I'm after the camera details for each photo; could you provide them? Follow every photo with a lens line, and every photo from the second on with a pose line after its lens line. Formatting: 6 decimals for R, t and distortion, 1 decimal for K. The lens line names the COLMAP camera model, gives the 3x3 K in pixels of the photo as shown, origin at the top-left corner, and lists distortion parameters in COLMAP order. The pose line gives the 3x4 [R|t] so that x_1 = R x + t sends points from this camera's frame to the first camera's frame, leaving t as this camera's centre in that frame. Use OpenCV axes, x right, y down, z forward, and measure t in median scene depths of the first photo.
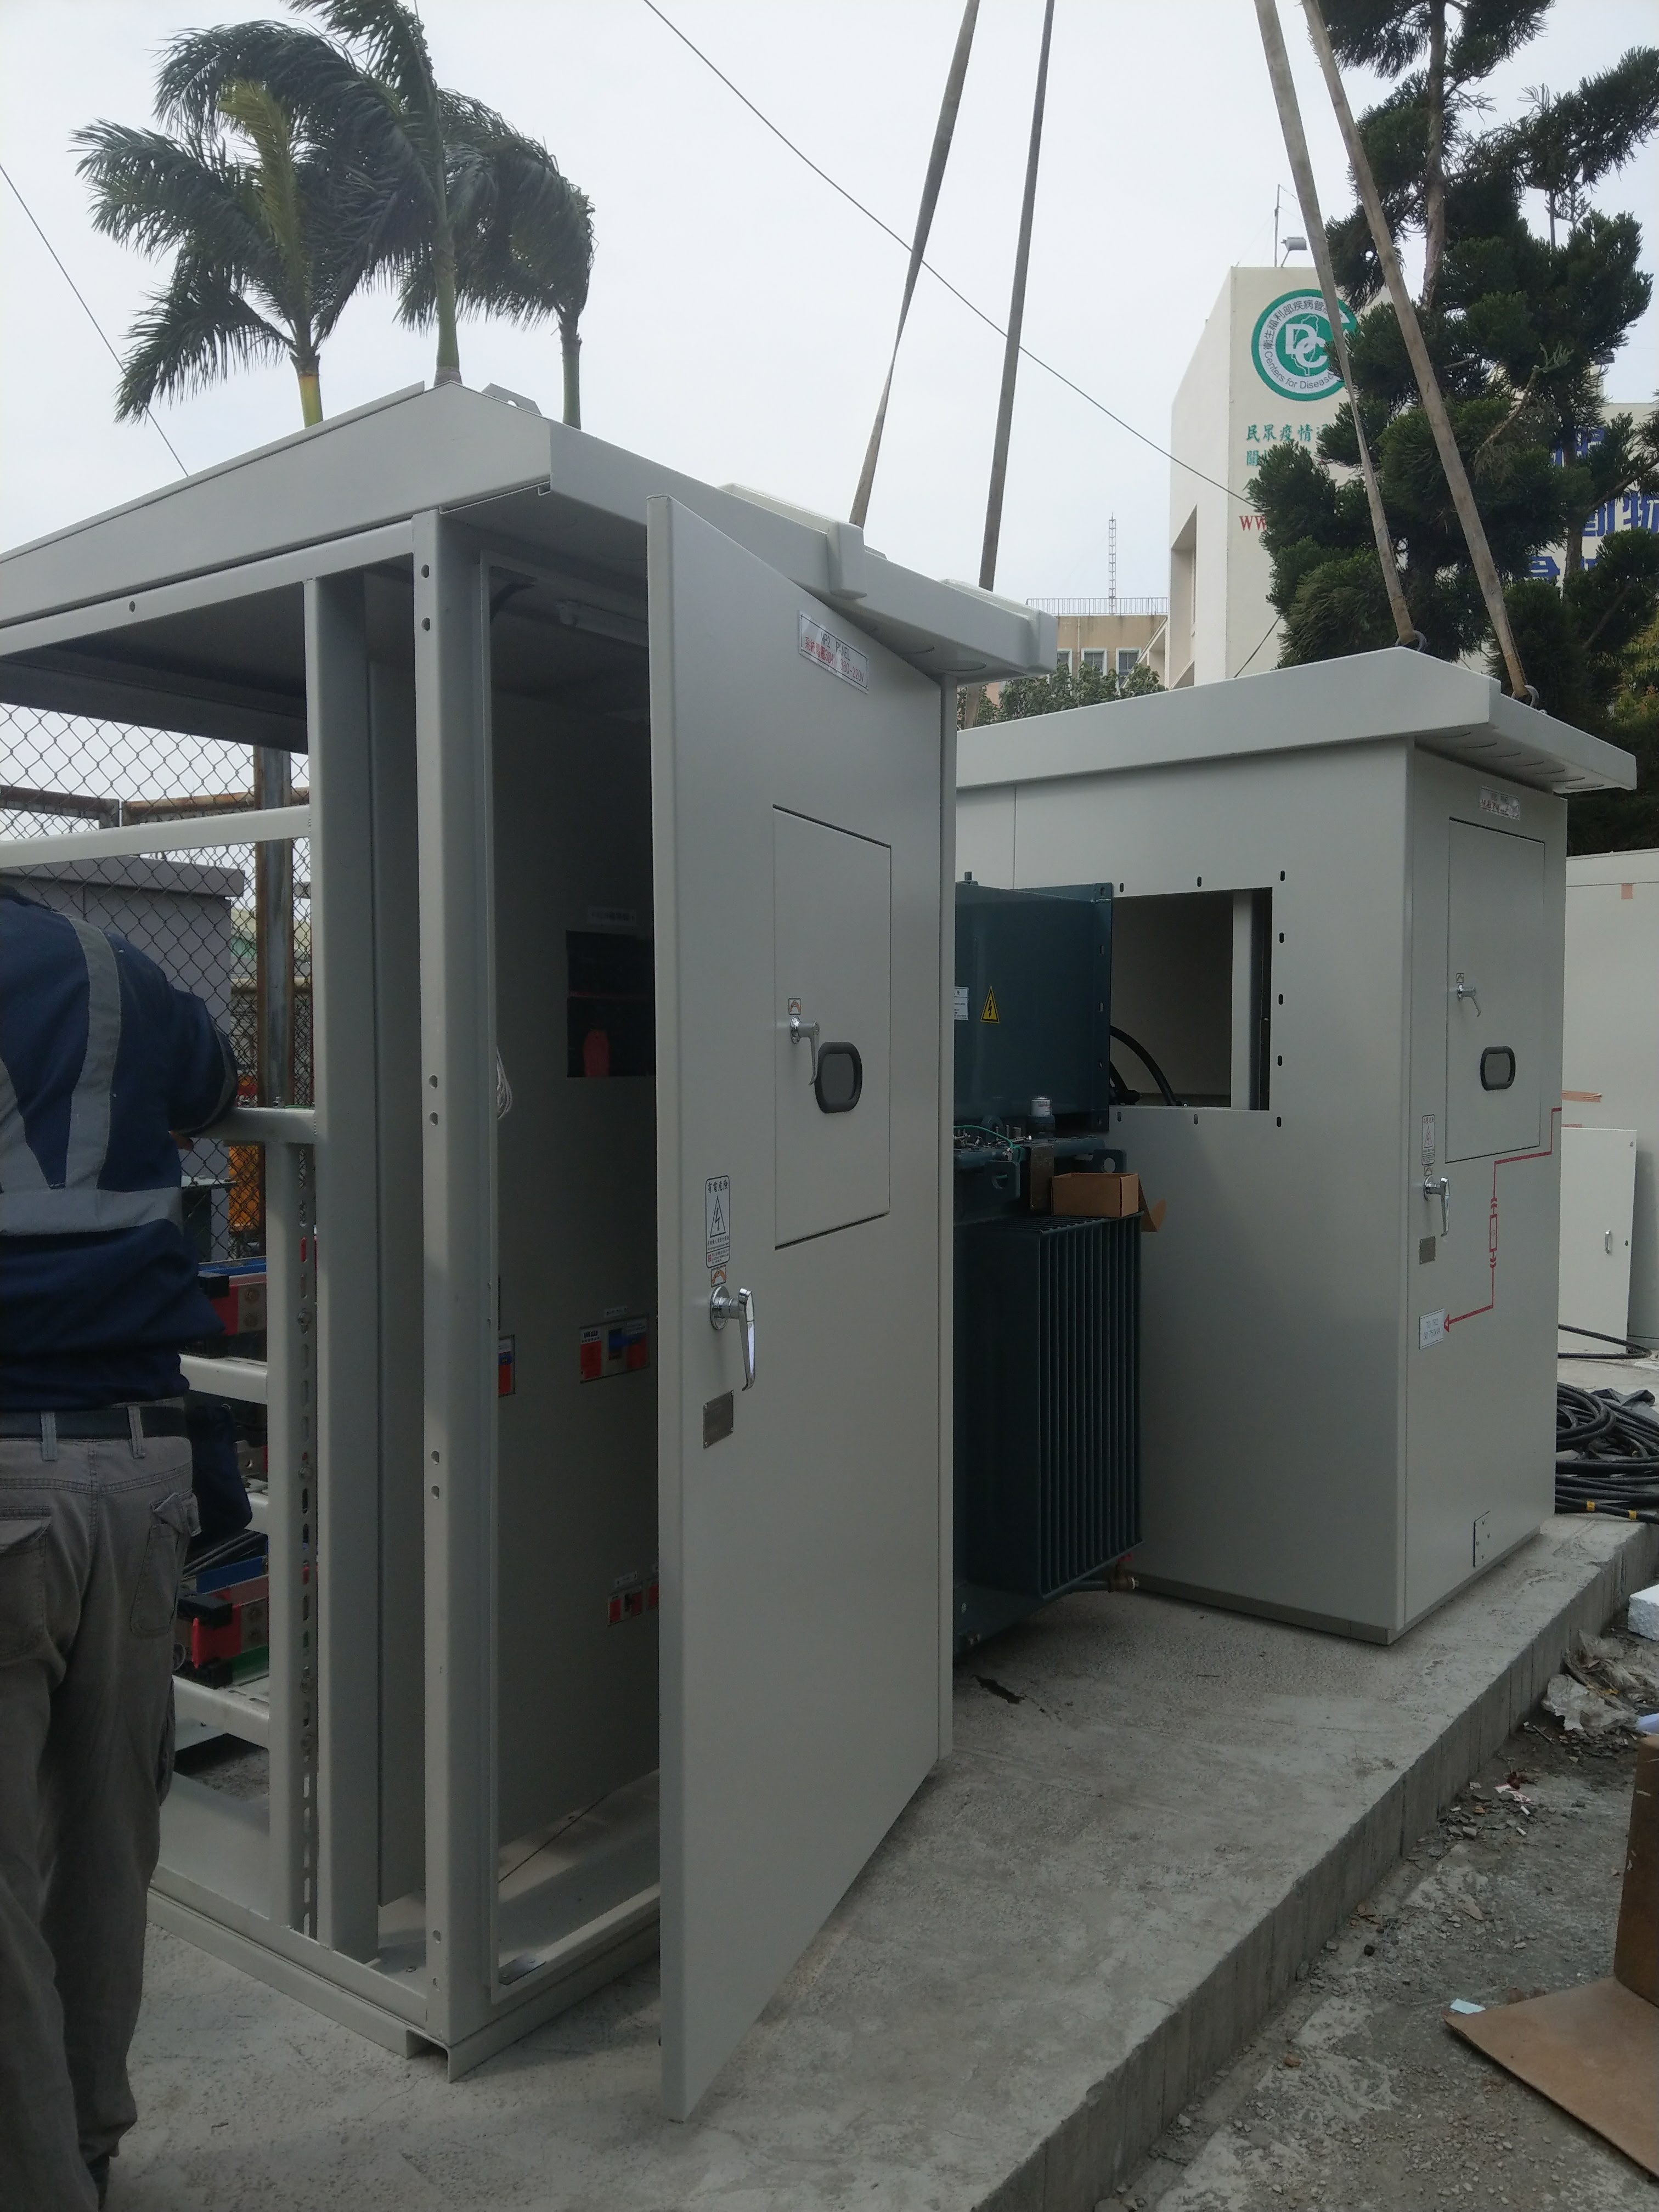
lens RADIAL K [[1706.0, 0, 853.7], [0, 1706.0, 1119.2], [0, 0, 1]] dist [0.035884, -0.034413]
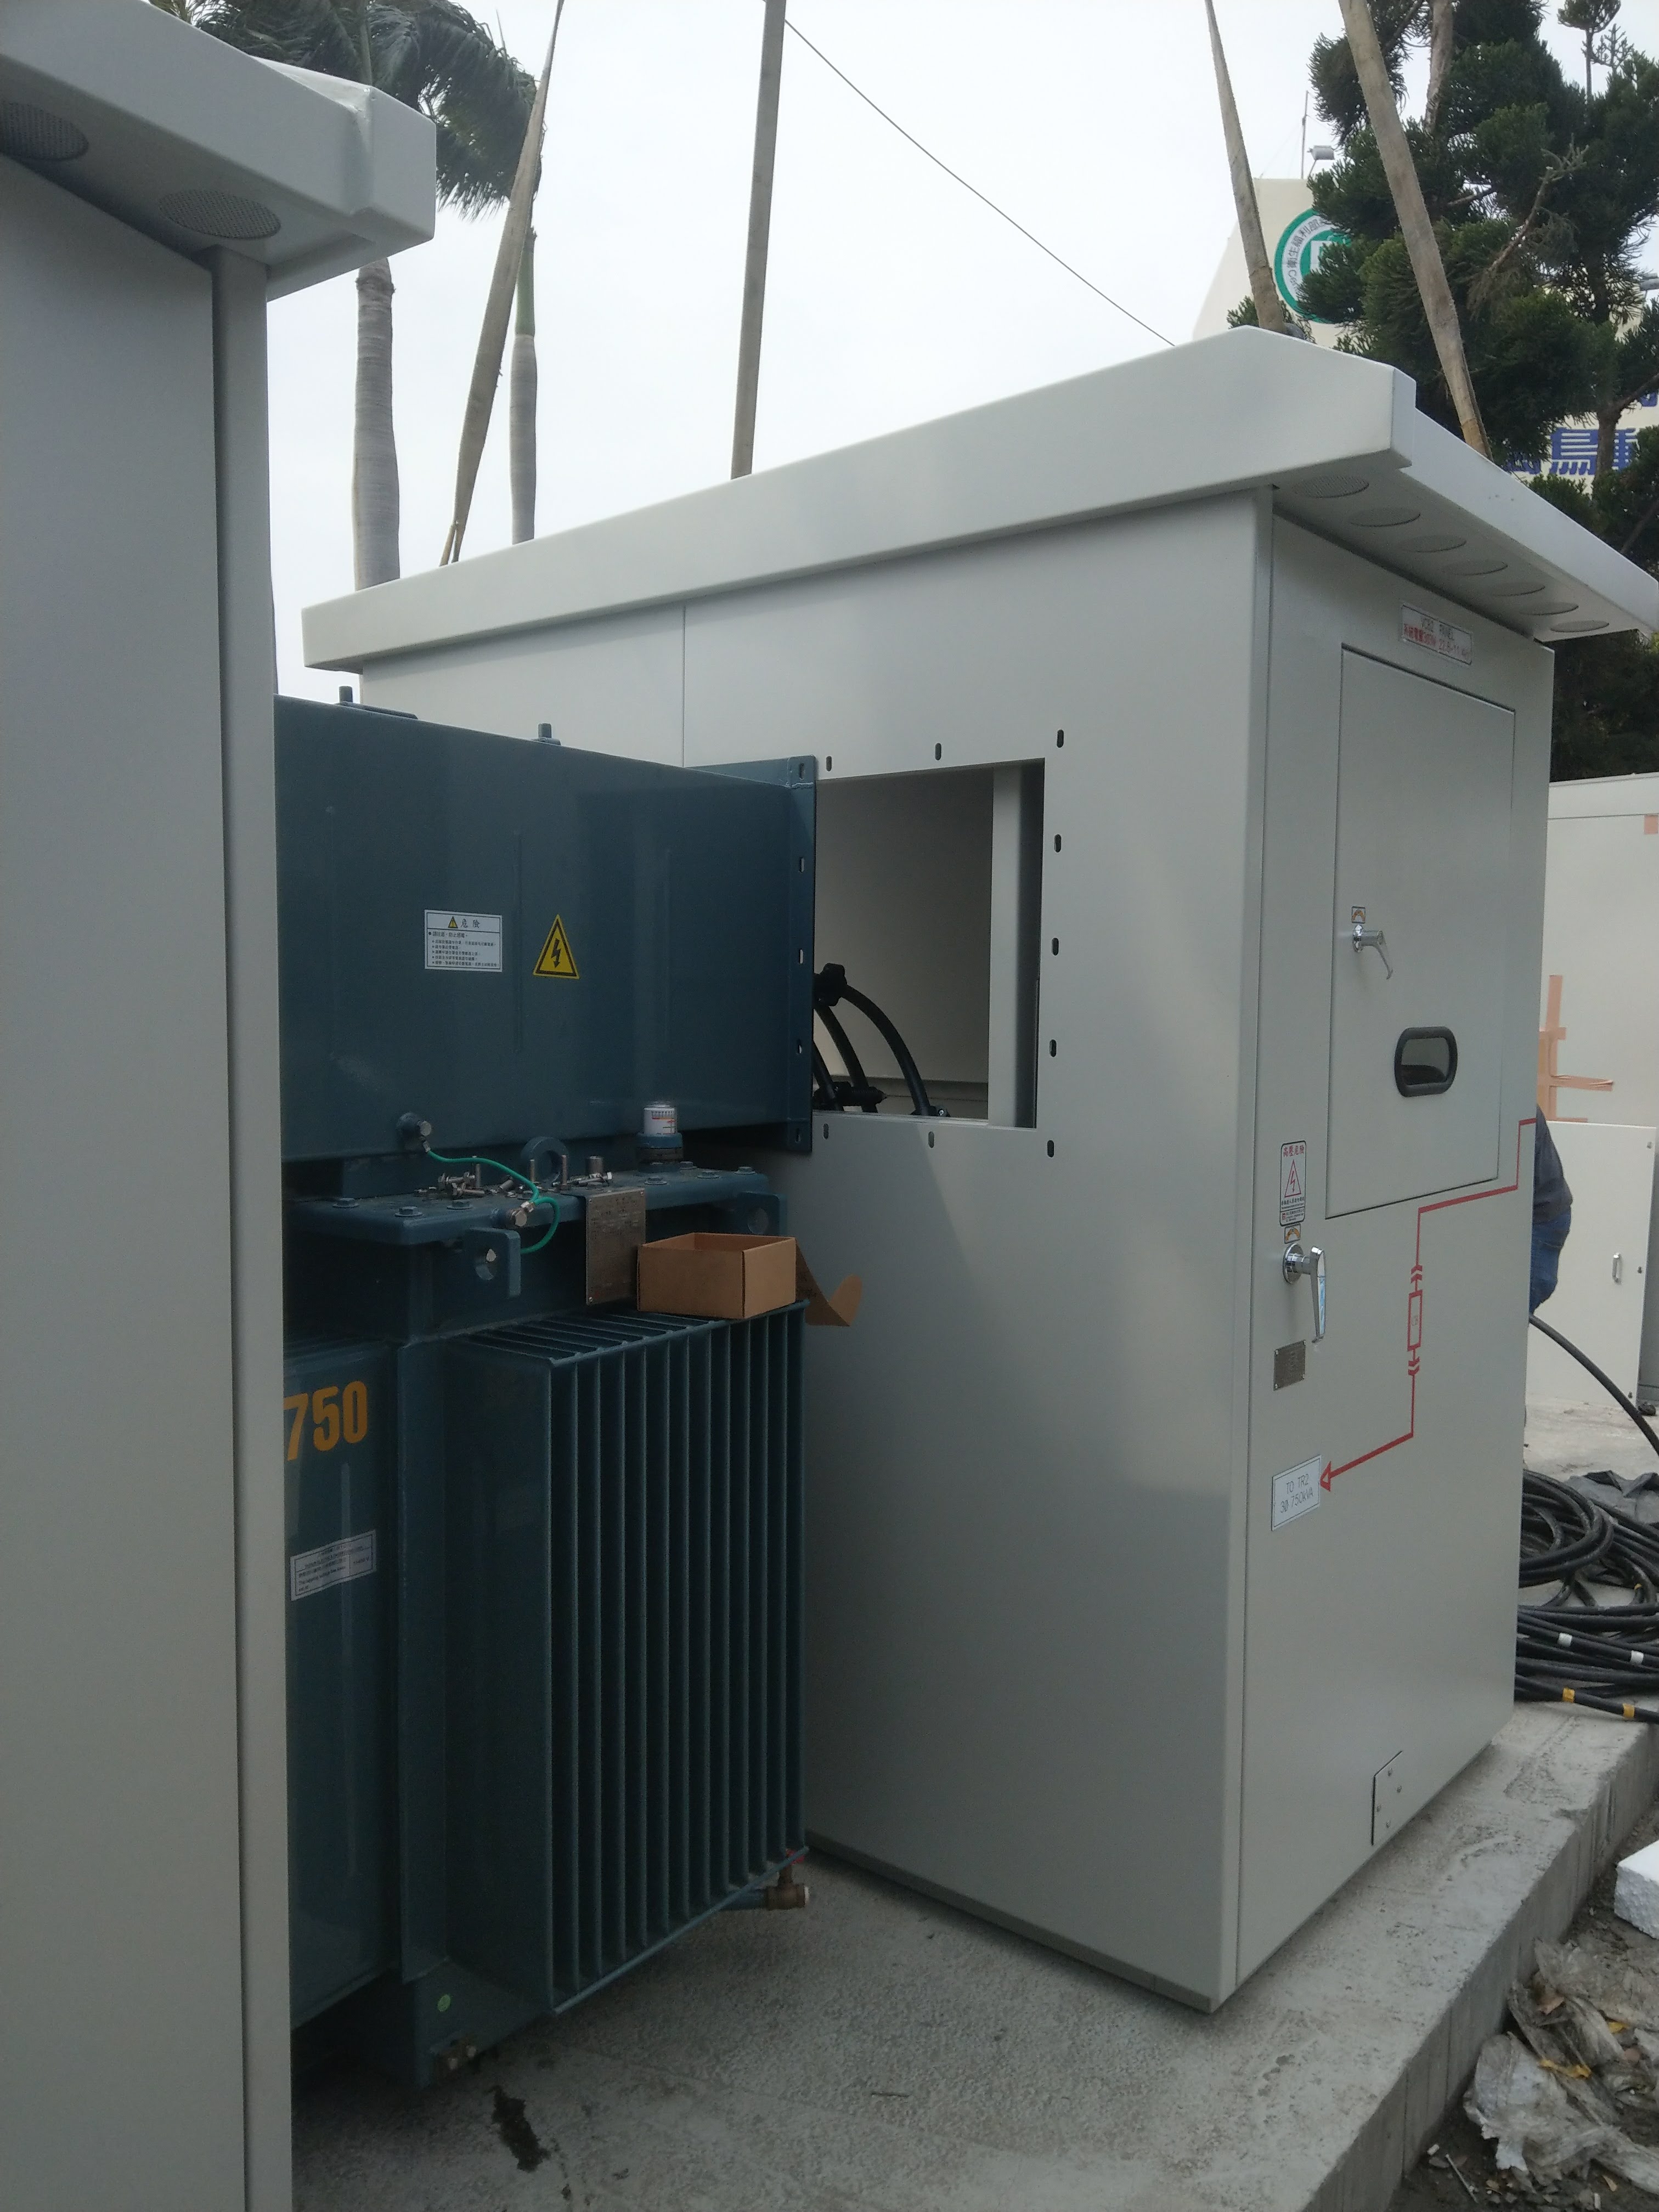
lens RADIAL K [[1706.0, 0, 866.4], [0, 1706.0, 1120.5], [0, 0, 1]] dist [0.035884, -0.034413]
pose [[0.999889, 0.013201, -0.006863, 0.178583], [-0.013016, 0.999569, 0.026314, -0.022353], [0.007208, -0.026222, 0.999630, 0.376436]]
